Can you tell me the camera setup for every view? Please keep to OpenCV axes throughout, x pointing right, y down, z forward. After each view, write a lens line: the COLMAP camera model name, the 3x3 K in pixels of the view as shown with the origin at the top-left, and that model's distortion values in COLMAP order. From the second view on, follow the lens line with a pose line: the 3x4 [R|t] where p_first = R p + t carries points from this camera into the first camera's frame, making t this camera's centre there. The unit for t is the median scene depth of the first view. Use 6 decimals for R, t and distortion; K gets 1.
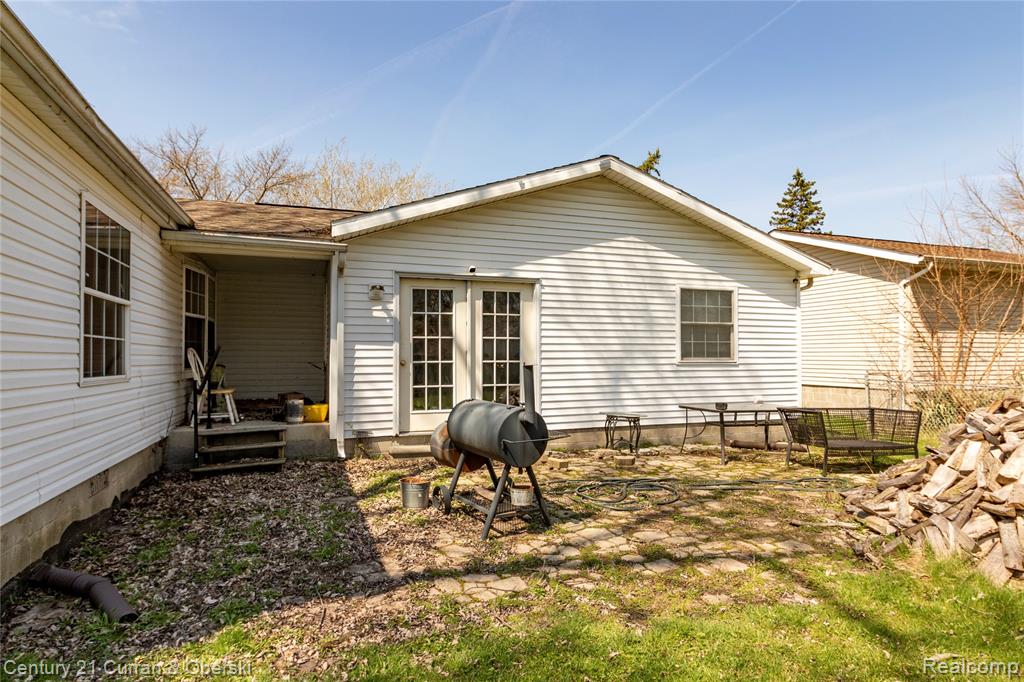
lens RADIAL K [[570.1, 0, 508.4], [0, 570.1, 349.2], [0, 0, 1]] dist [-0.003195, -0.001005]
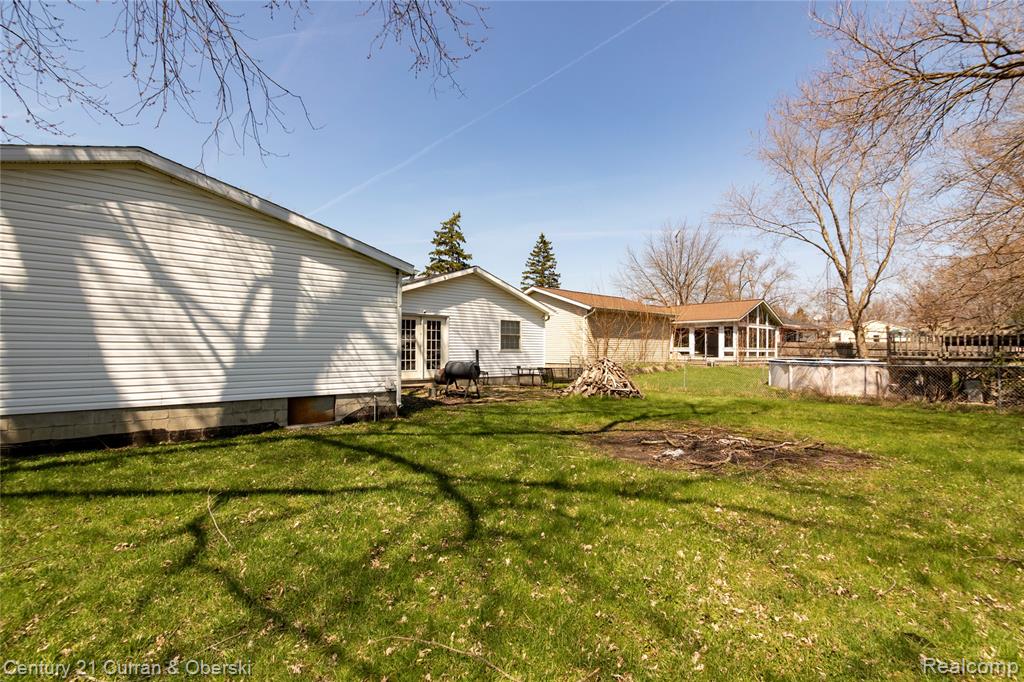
lens RADIAL K [[492.6, 0, 512.3], [0, 492.6, 343.2], [0, 0, 1]] dist [0.001196, -0.002652]
pose [[0.914829, 0.008462, 0.403752, -0.504927], [-0.007565, 0.999964, -0.003817, -0.001912], [-0.403770, 0.000437, 0.914860, -0.944510]]
